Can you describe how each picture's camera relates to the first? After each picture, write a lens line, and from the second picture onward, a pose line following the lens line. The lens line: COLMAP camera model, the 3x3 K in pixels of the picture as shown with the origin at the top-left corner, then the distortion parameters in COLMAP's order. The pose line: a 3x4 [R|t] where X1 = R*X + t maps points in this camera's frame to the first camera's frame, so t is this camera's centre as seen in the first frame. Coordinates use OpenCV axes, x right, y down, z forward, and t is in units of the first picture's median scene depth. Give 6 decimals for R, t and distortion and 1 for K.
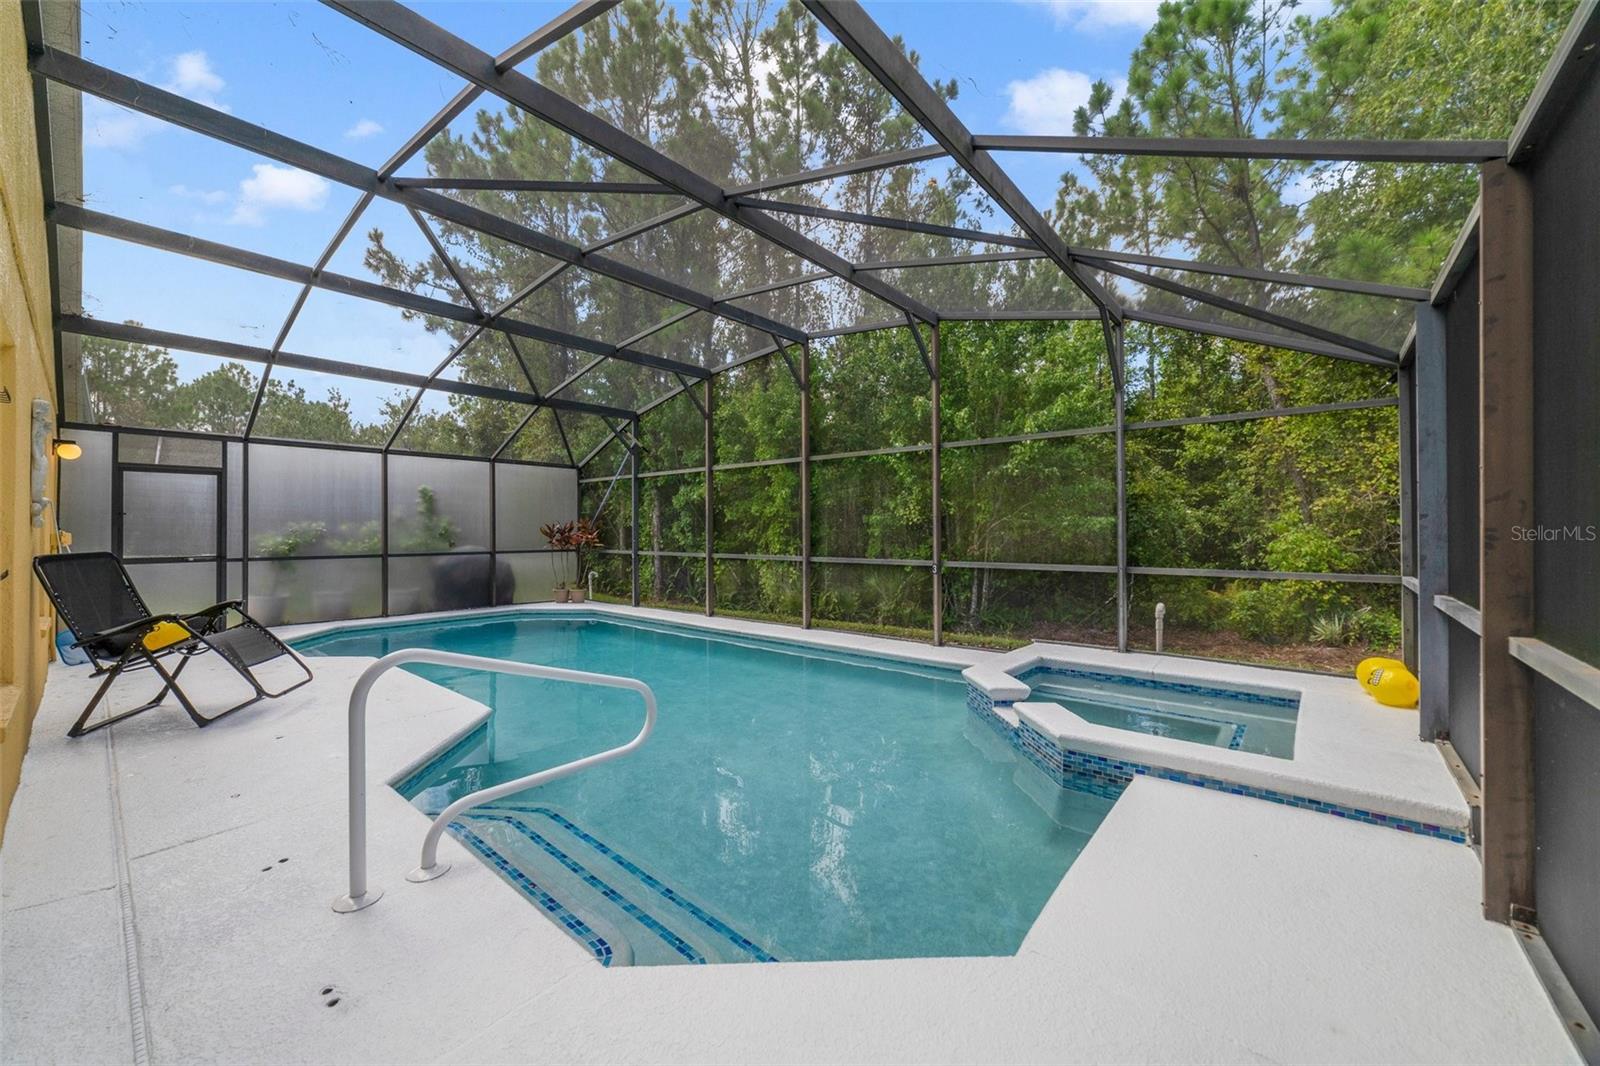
lens RADIAL K [[632.6, 0, 773.8], [0, 632.6, 522.3], [0, 0, 1]] dist [-0.000338, 0.000071]
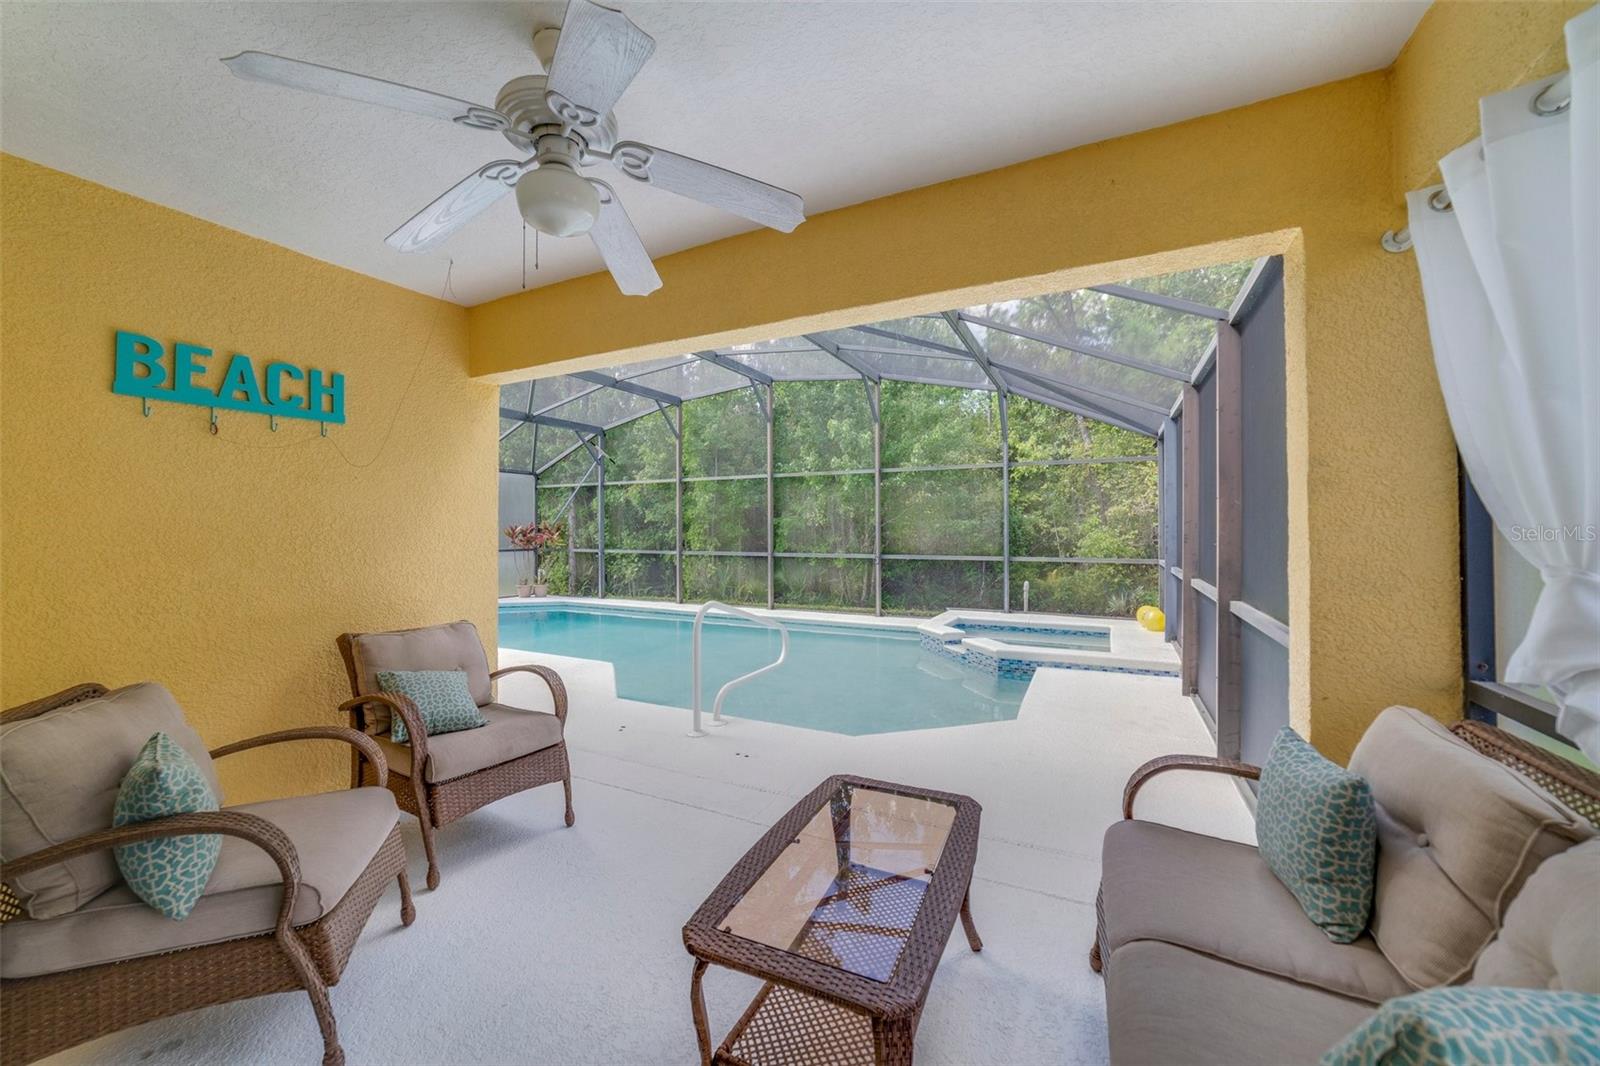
lens RADIAL K [[618.8, 0, 785.6], [0, 618.8, 523.3], [0, 0, 1]] dist [-0.027446, 0.012278]
pose [[0.973898, 0.002274, 0.226976, -0.154562], [-0.002850, 0.999994, 0.002207, -0.006039], [-0.226970, -0.002796, 0.973898, -0.162612]]
